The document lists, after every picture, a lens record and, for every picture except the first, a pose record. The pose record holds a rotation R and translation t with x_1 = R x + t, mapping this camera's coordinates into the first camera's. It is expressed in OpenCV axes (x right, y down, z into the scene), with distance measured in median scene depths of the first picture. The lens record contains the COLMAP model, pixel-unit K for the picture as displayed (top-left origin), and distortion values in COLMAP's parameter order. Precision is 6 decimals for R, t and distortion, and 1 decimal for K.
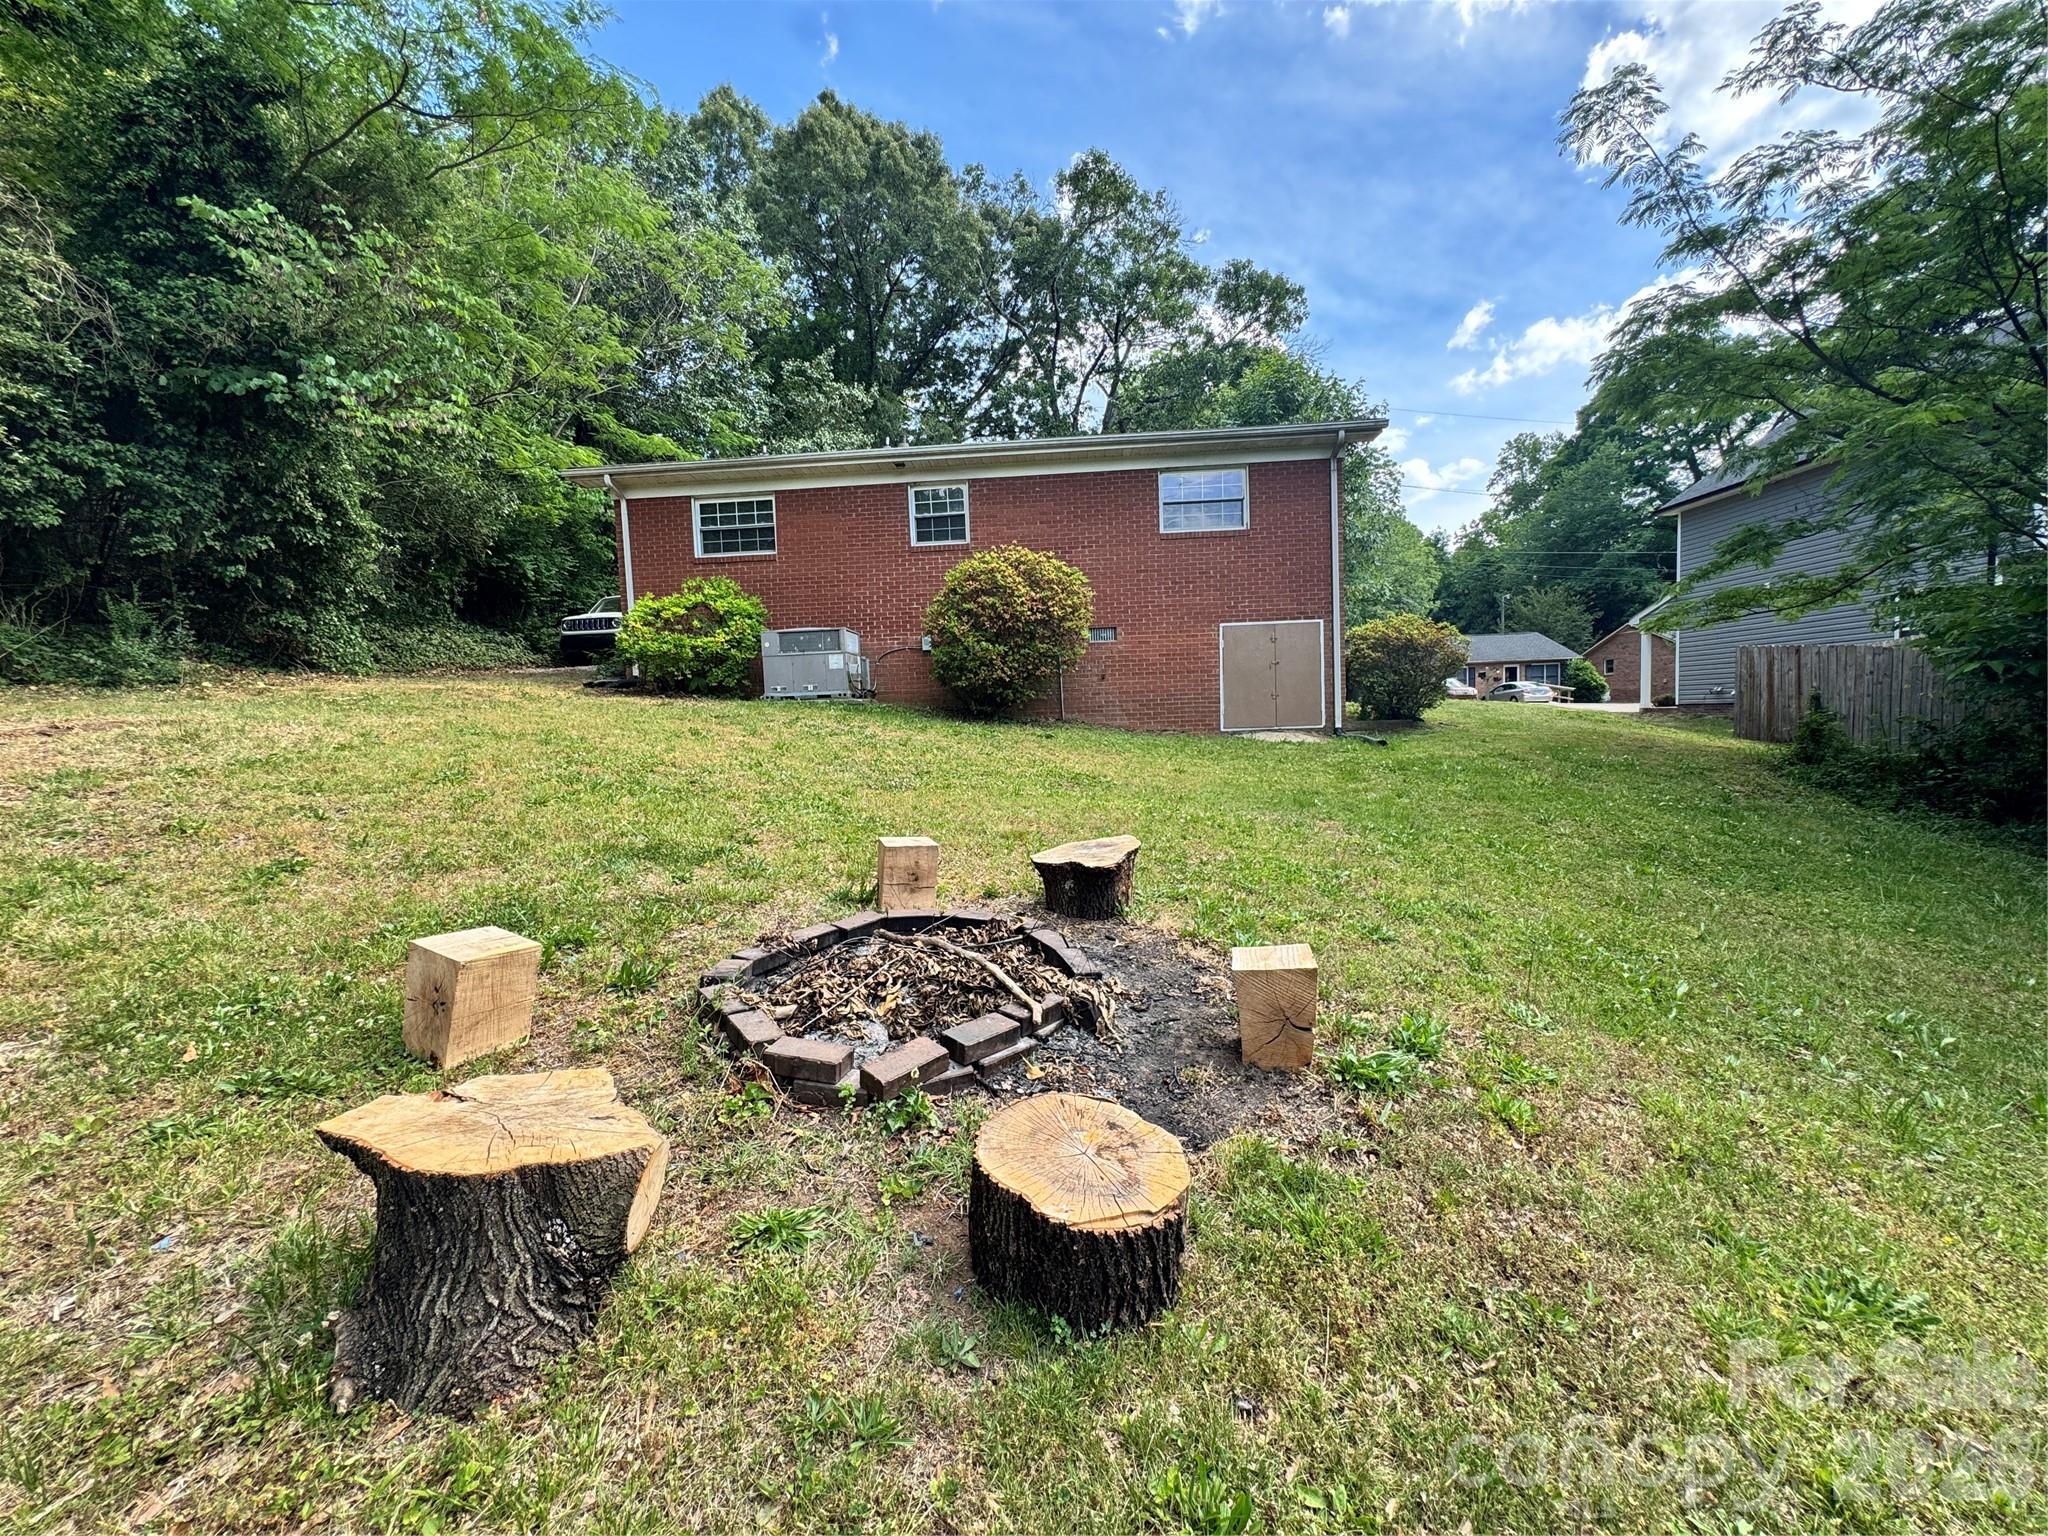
lens RADIAL K [[820.5, 0, 1024.0], [0, 820.5, 768.0], [0, 0, 1]] dist [-0.003690, 0.000263]
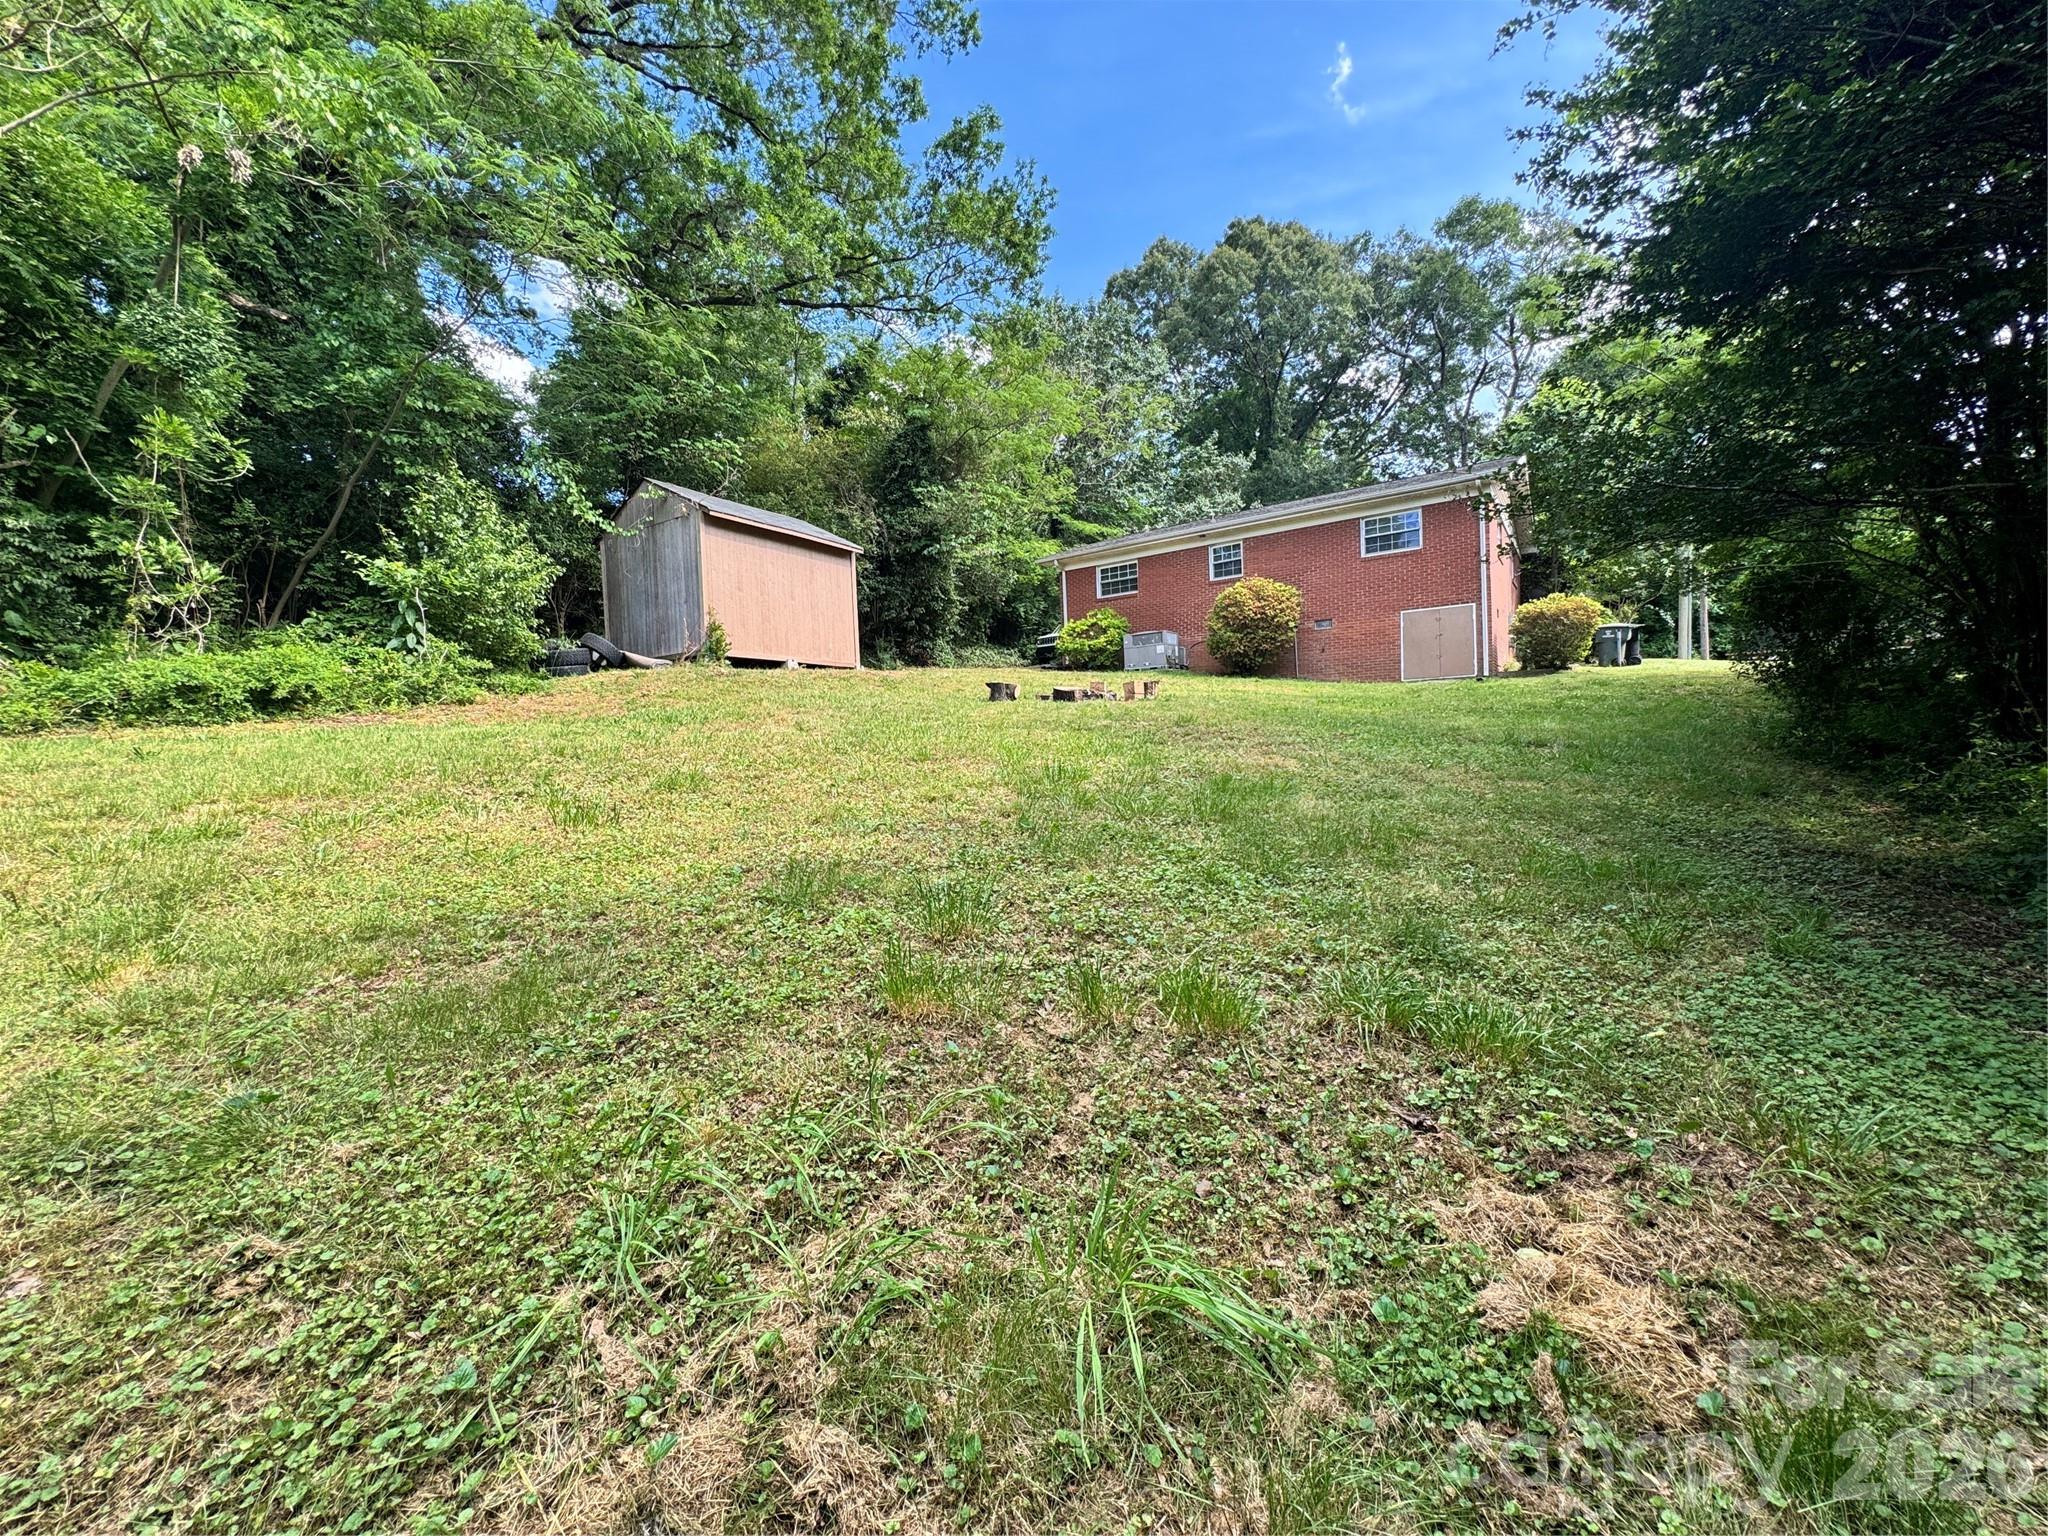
lens RADIAL K [[820.5, 0, 1024.0], [0, 820.5, 768.0], [0, 0, 1]] dist [-0.003690, 0.000263]
pose [[0.854556, 0.018606, -0.519025, 0.440855], [-0.028901, 0.999513, -0.011754, 0.157291], [0.518554, 0.025045, 0.854678, -0.680948]]
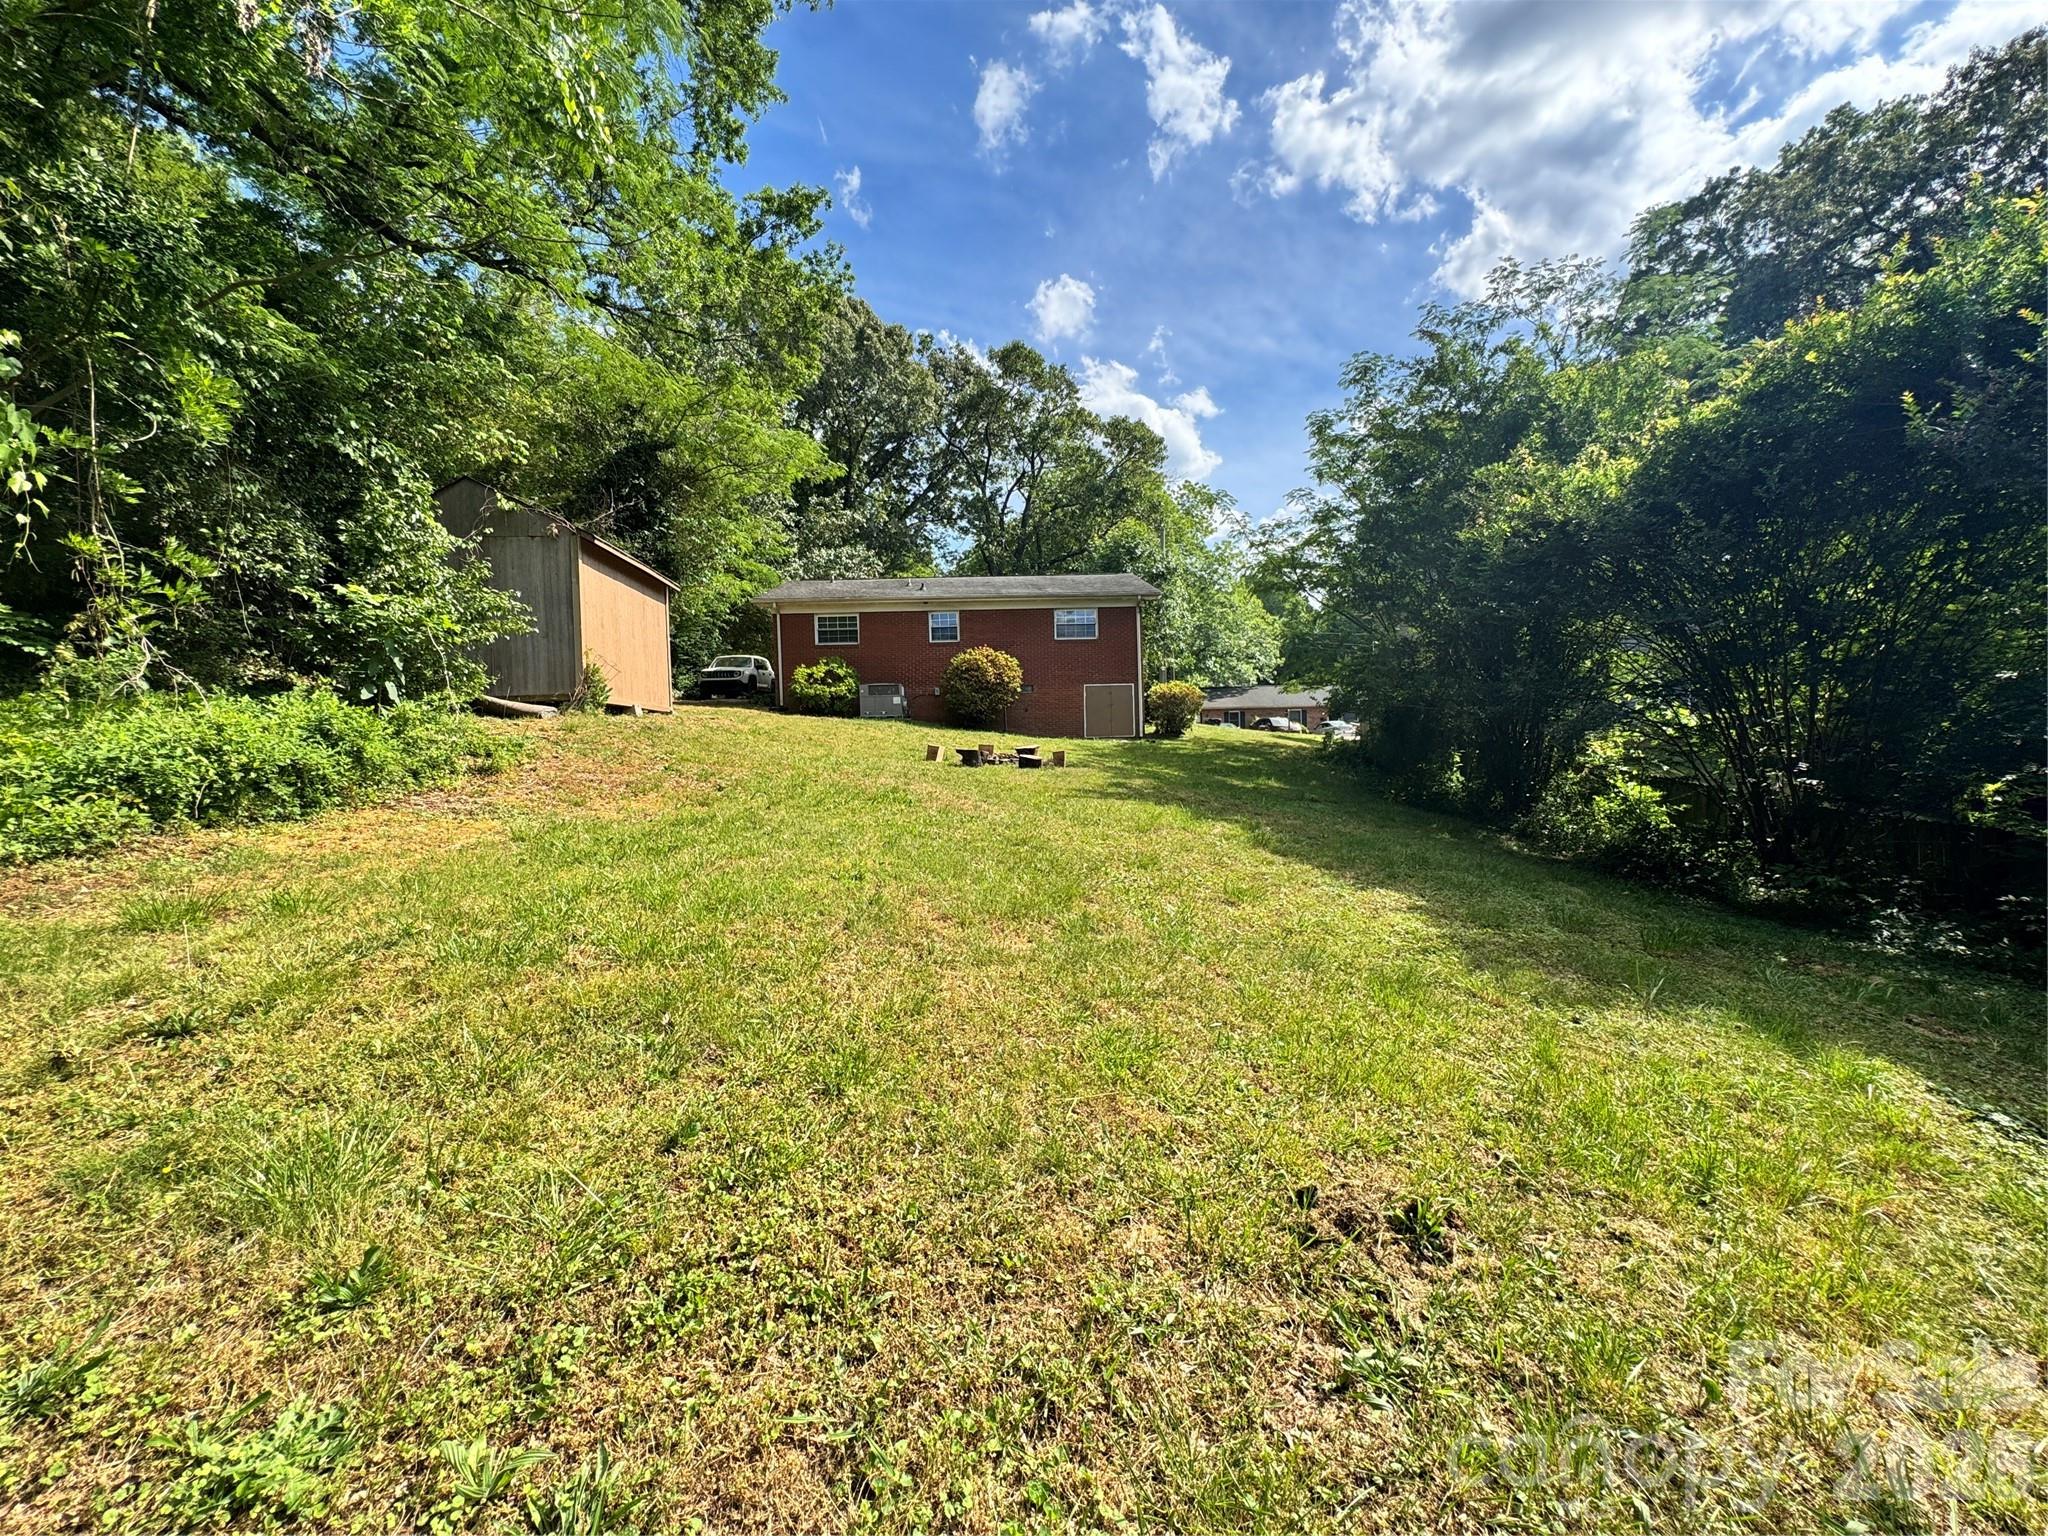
lens RADIAL K [[820.5, 0, 1024.0], [0, 820.5, 768.0], [0, 0, 1]] dist [-0.003690, 0.000263]
pose [[0.994312, 0.008533, 0.106168, -0.120773], [-0.003653, 0.998932, -0.046070, 0.123868], [-0.106447, 0.045420, 0.993280, -0.991641]]
